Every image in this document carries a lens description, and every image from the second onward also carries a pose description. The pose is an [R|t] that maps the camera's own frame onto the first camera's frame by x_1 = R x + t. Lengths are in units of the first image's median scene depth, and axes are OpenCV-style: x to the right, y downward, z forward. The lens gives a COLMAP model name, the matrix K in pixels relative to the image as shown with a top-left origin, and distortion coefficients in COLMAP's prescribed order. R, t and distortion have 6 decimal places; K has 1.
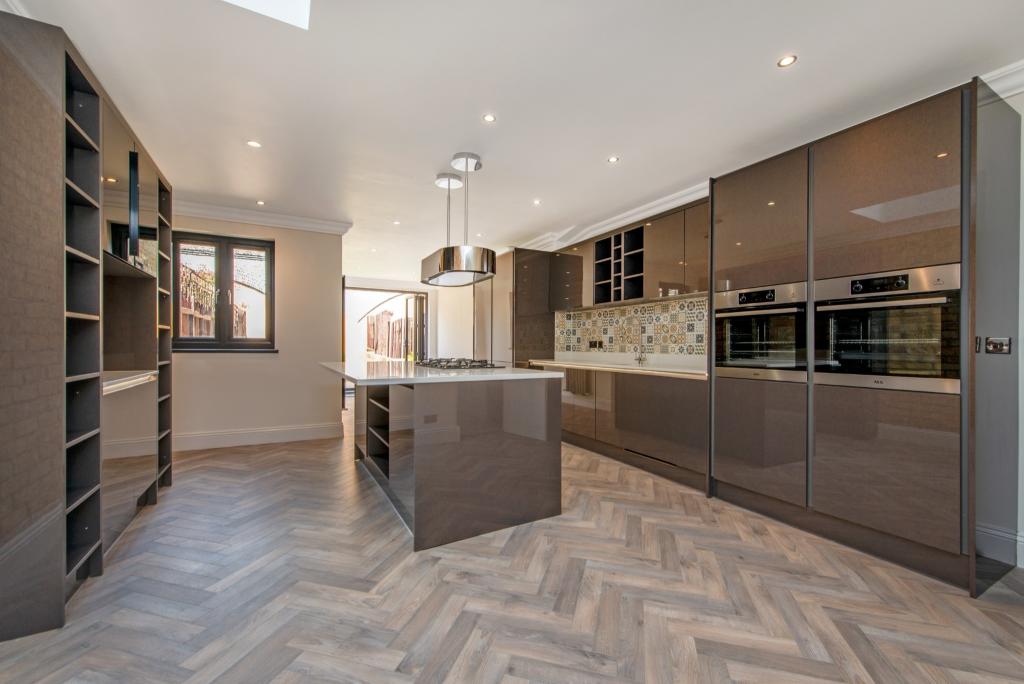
lens RADIAL K [[417.5, 0, 520.3], [0, 417.5, 346.5], [0, 0, 1]] dist [0.001275, -0.000073]
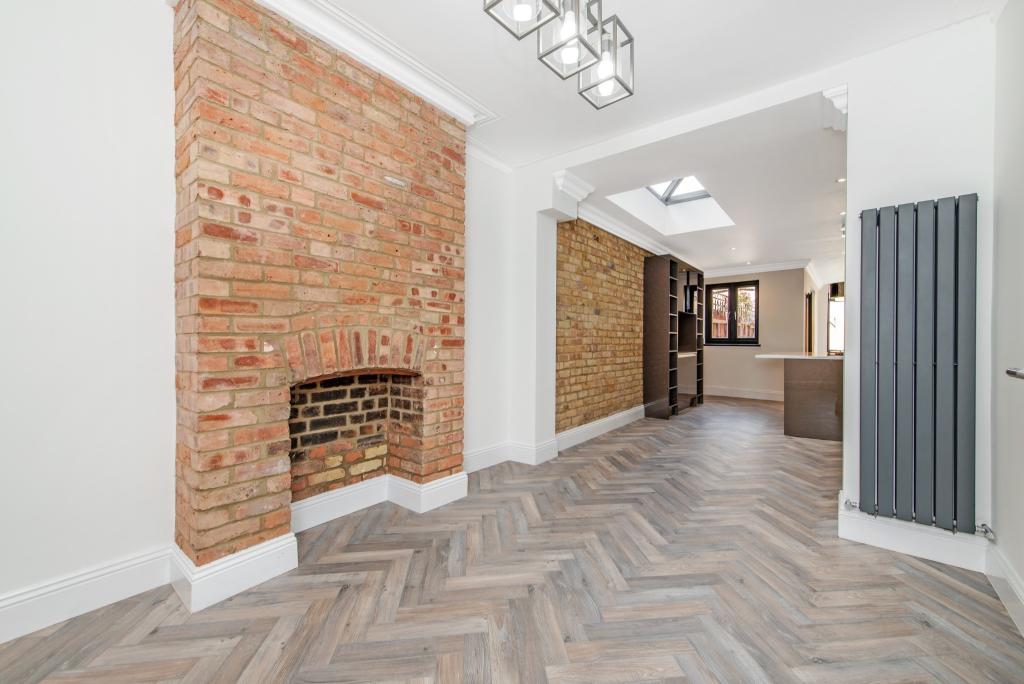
lens RADIAL K [[400.3, 0, 523.1], [0, 400.3, 344.2], [0, 0, 1]] dist [0.000391, -0.000349]
pose [[0.382716, 0.002171, -0.923864, 0.583497], [-0.001011, 0.999998, 0.001931, 0.004822], [0.923866, 0.000195, 0.382717, -0.536208]]
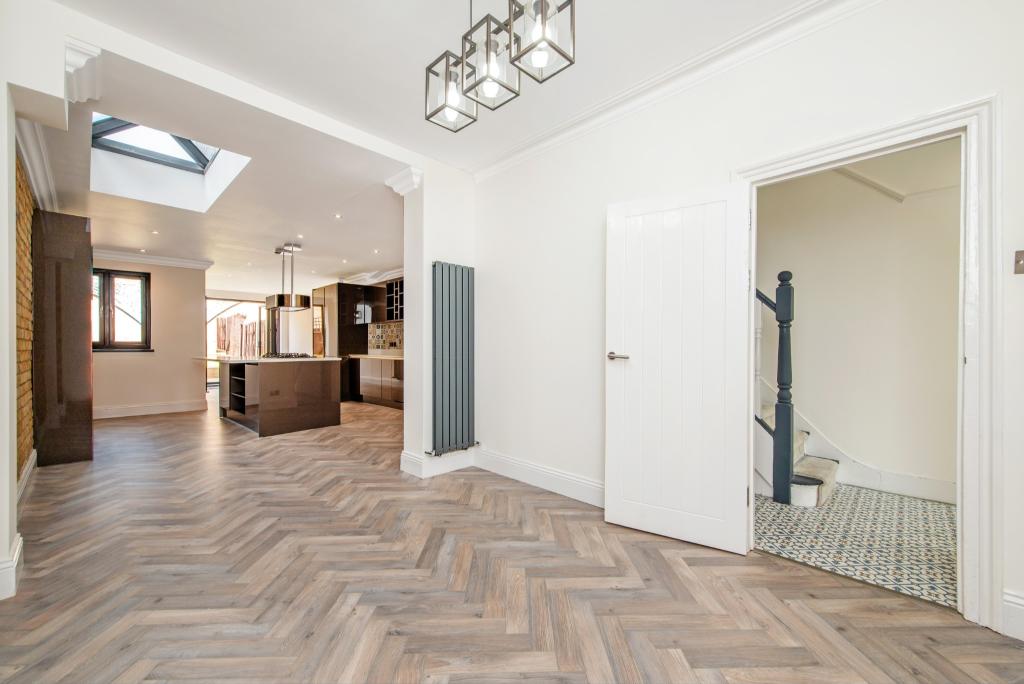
lens RADIAL K [[400.3, 0, 523.1], [0, 400.3, 344.2], [0, 0, 1]] dist [0.000391, -0.000349]
pose [[0.952477, -0.005588, 0.304558, 0.221127], [0.007172, 0.999966, -0.004081, 0.004555], [-0.304525, 0.006072, 0.952485, -0.736191]]
